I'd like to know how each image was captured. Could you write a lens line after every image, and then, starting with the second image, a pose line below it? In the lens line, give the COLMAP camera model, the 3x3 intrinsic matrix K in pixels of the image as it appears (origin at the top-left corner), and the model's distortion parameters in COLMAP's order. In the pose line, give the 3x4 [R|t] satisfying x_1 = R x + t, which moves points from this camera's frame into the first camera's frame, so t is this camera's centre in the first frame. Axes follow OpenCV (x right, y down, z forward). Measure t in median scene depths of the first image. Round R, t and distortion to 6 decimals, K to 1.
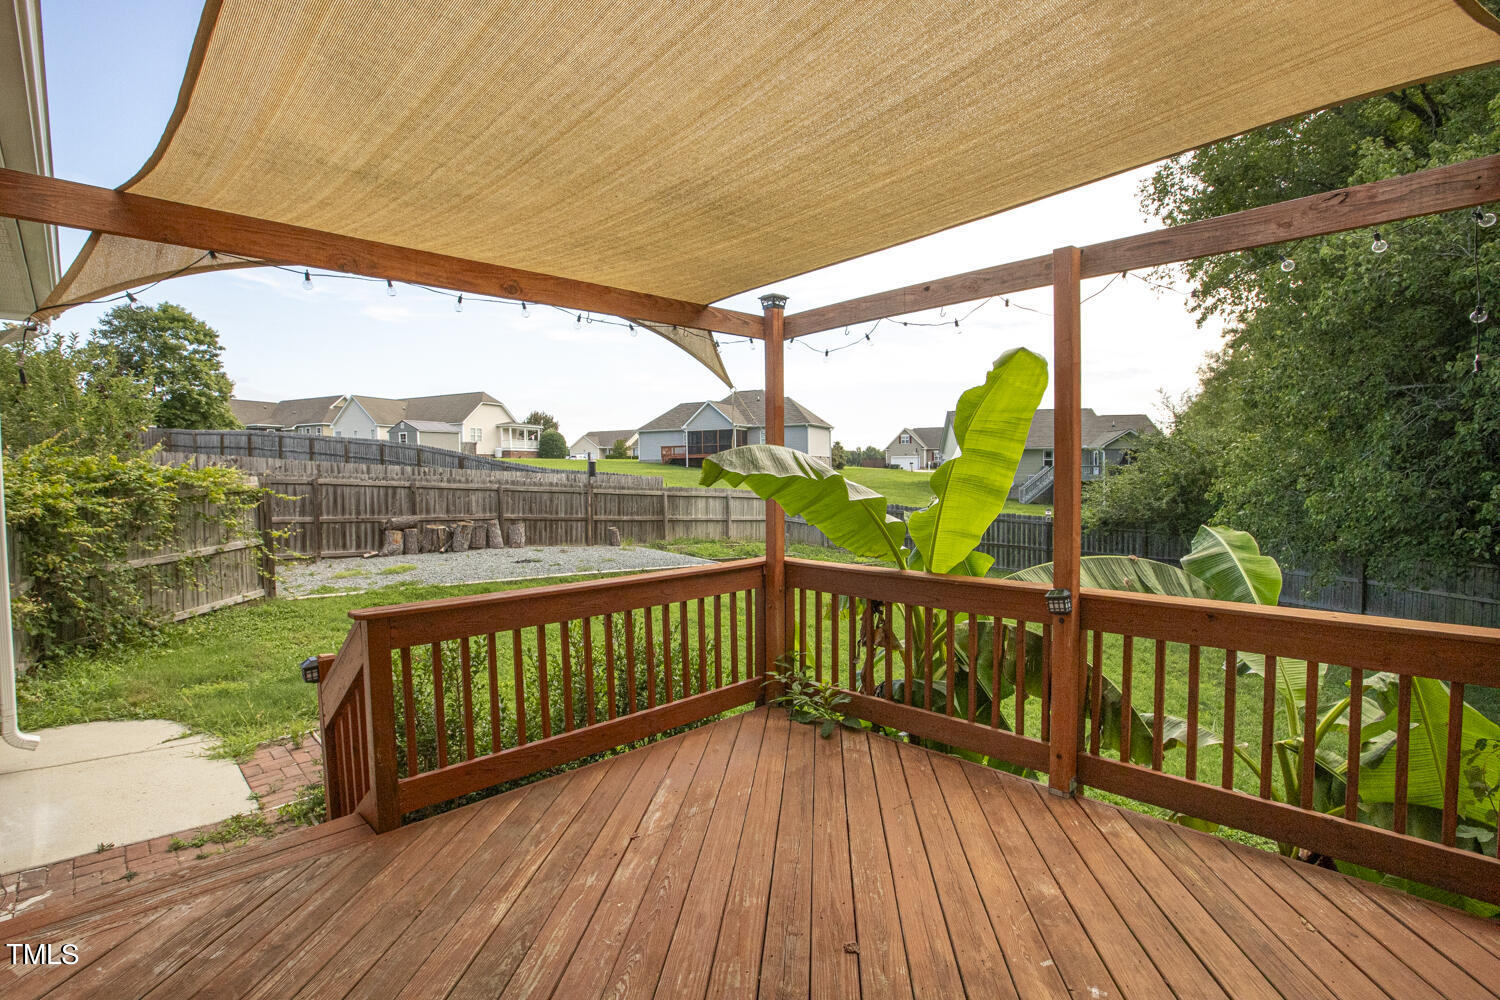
lens RADIAL K [[713.0, 0, 750.0], [0, 713.0, 500.0], [0, 0, 1]] dist [-0.018776, 0.000033]
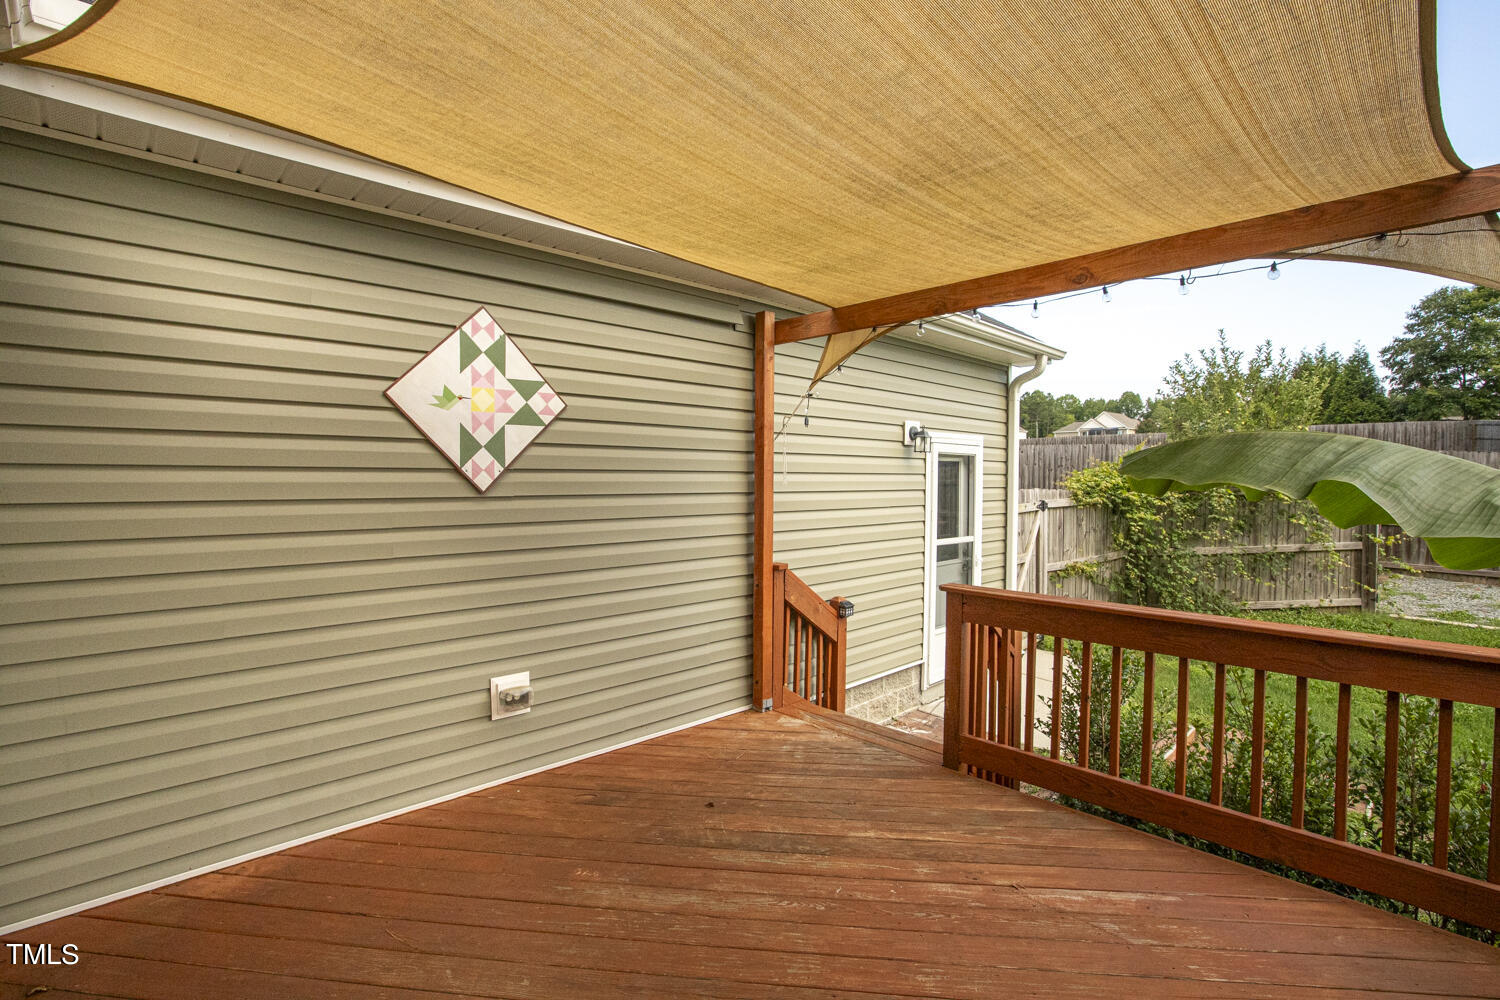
lens RADIAL K [[686.7, 0, 708.0], [0, 686.7, 499.9], [0, 0, 1]] dist [-0.055819, 0.024805]
pose [[-0.039273, 0.049073, -0.998023, 0.224324], [-0.040425, 0.997898, 0.050658, -0.011748], [0.998410, 0.042335, -0.037206, 0.212142]]
